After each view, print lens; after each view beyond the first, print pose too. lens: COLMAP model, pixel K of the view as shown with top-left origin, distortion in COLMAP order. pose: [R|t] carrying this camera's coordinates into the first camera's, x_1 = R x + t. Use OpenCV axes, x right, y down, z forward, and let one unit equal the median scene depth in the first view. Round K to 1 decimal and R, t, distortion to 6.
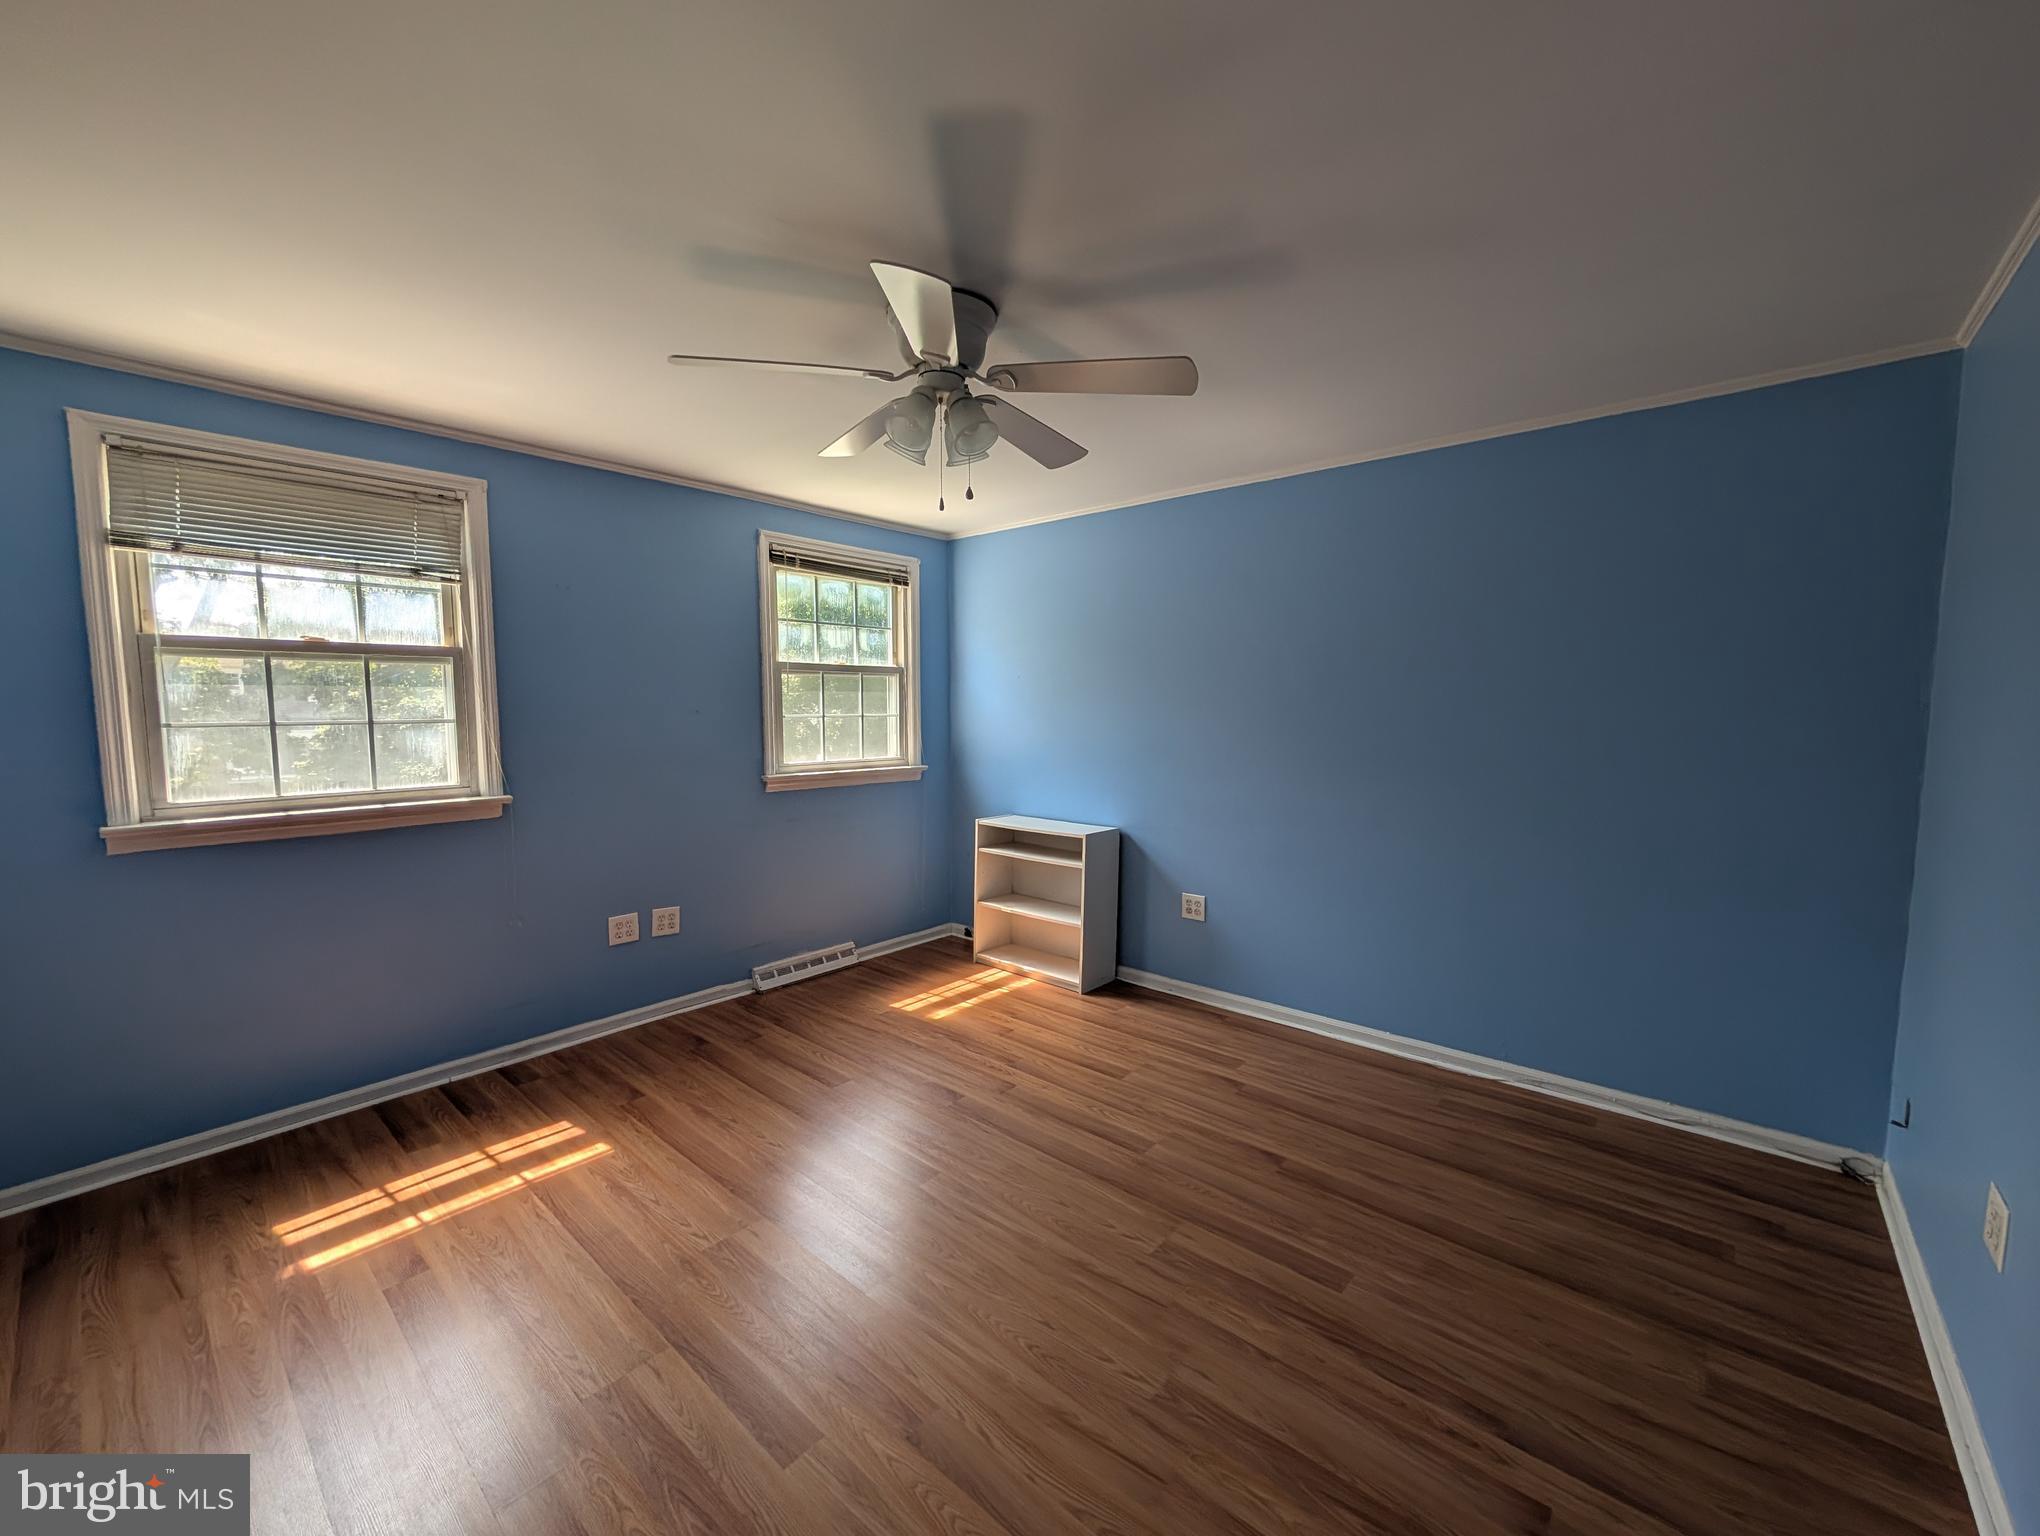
lens RADIAL K [[806.9, 0, 1024.4], [0, 806.9, 764.3], [0, 0, 1]] dist [-0.012423, -0.000001]
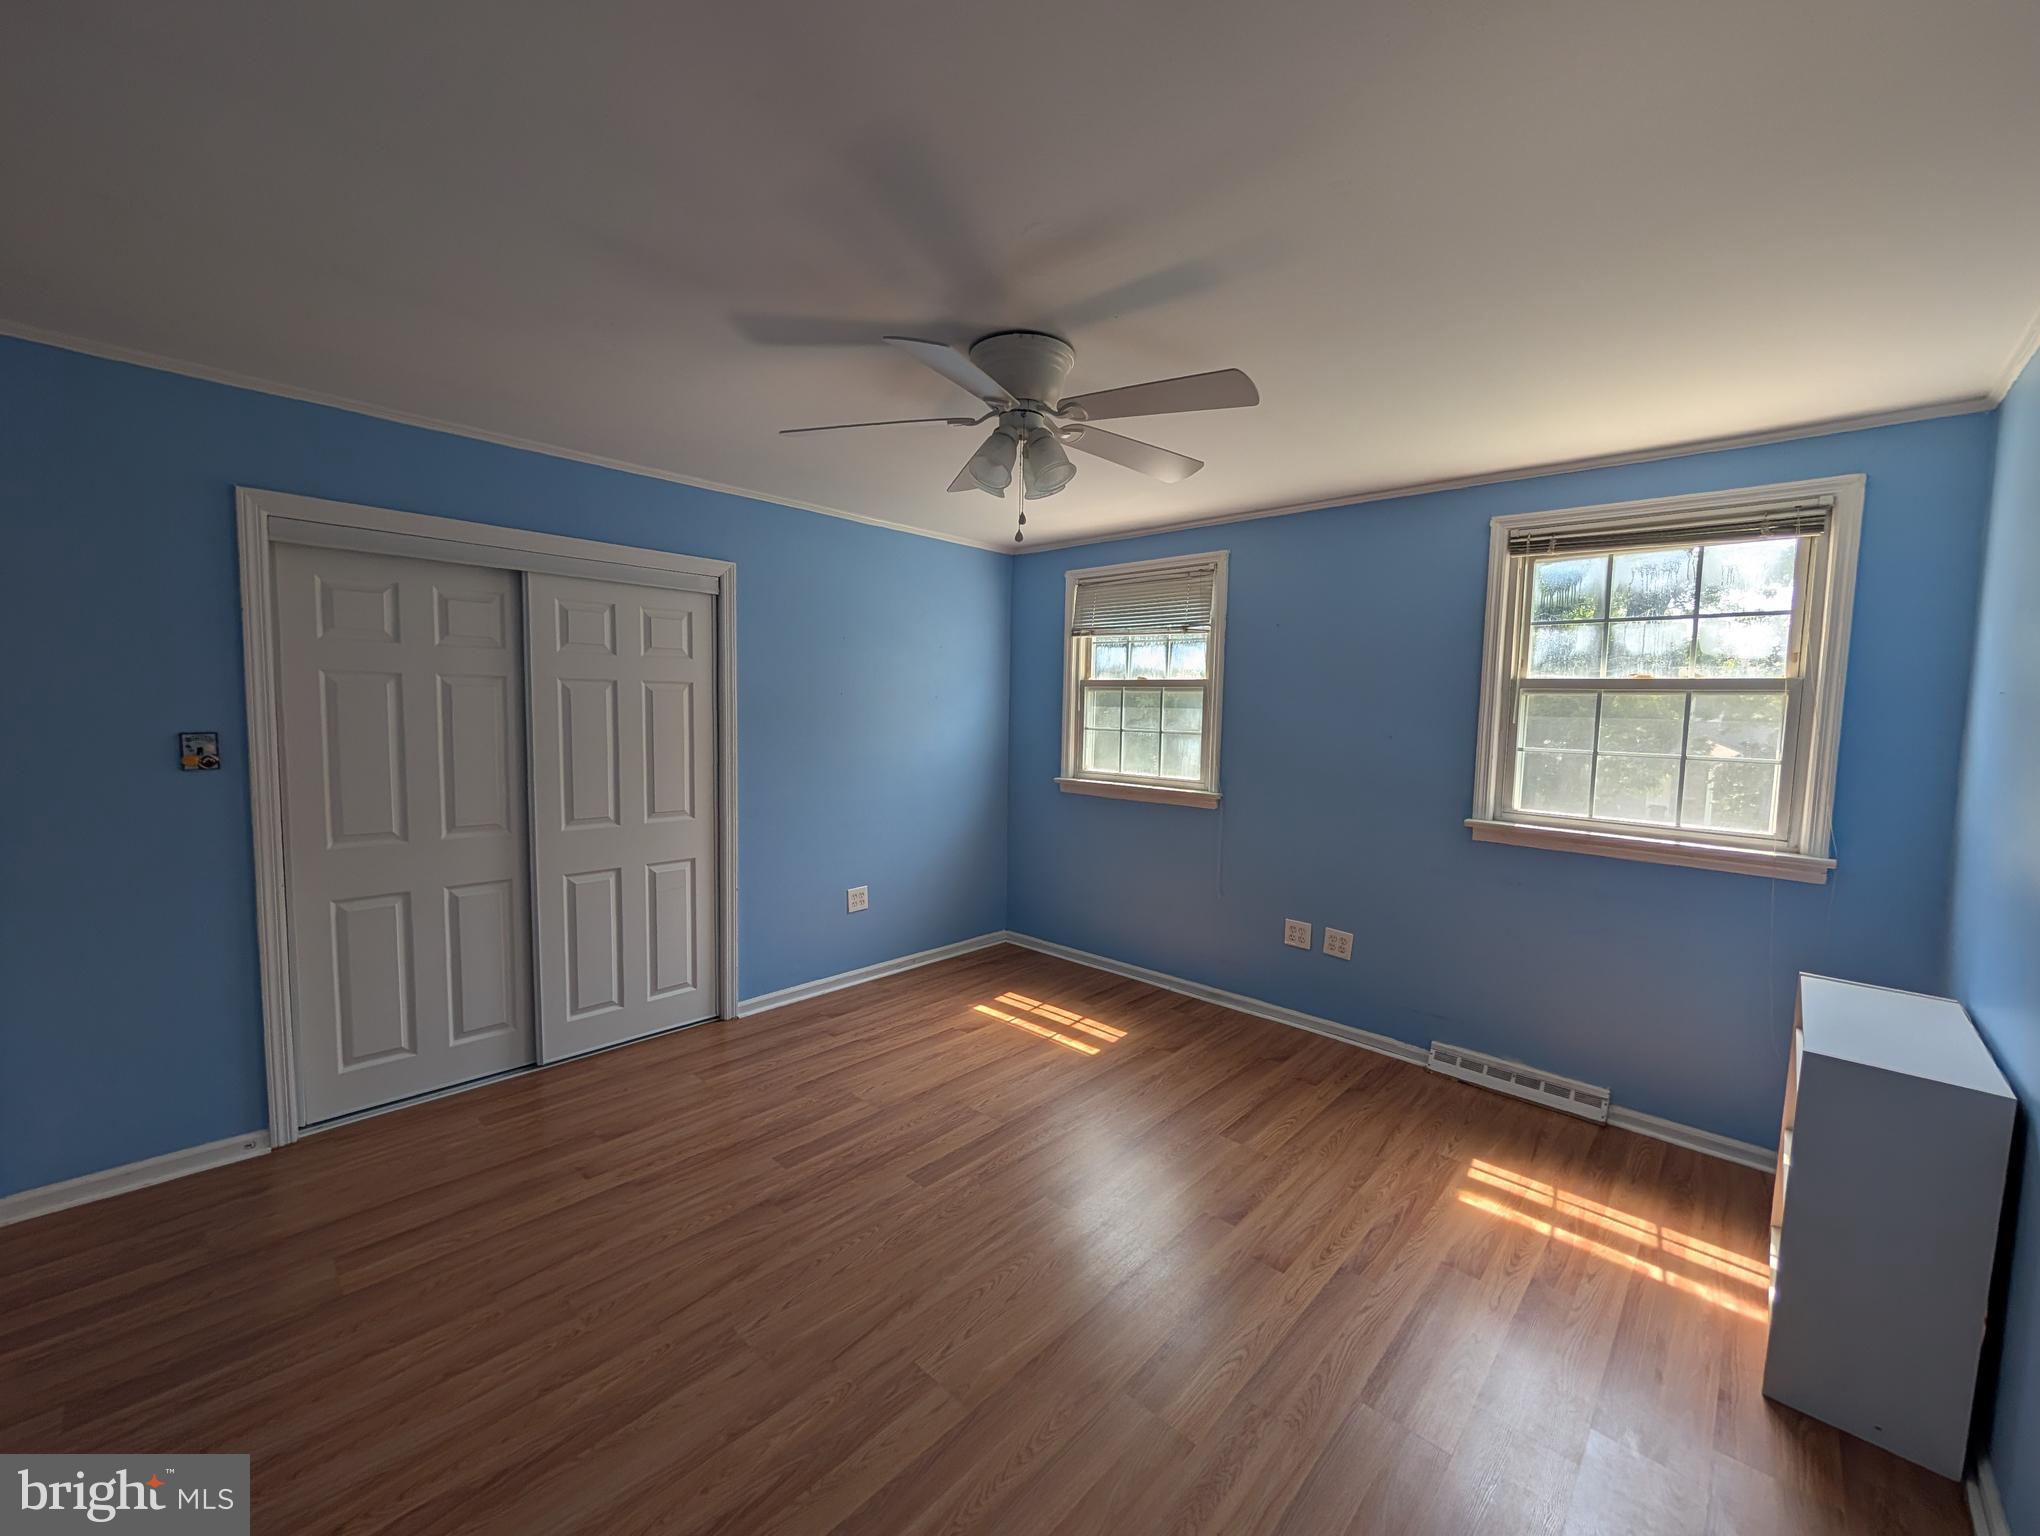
lens RADIAL K [[806.9, 0, 1023.5], [0, 806.9, 774.4], [0, 0, 1]] dist [-0.012423, -0.000001]
pose [[-0.042425, 0.072773, -0.996446, 0.563682], [-0.108140, 0.991150, 0.076990, -0.049536], [0.993230, 0.111022, -0.034180, 0.635523]]
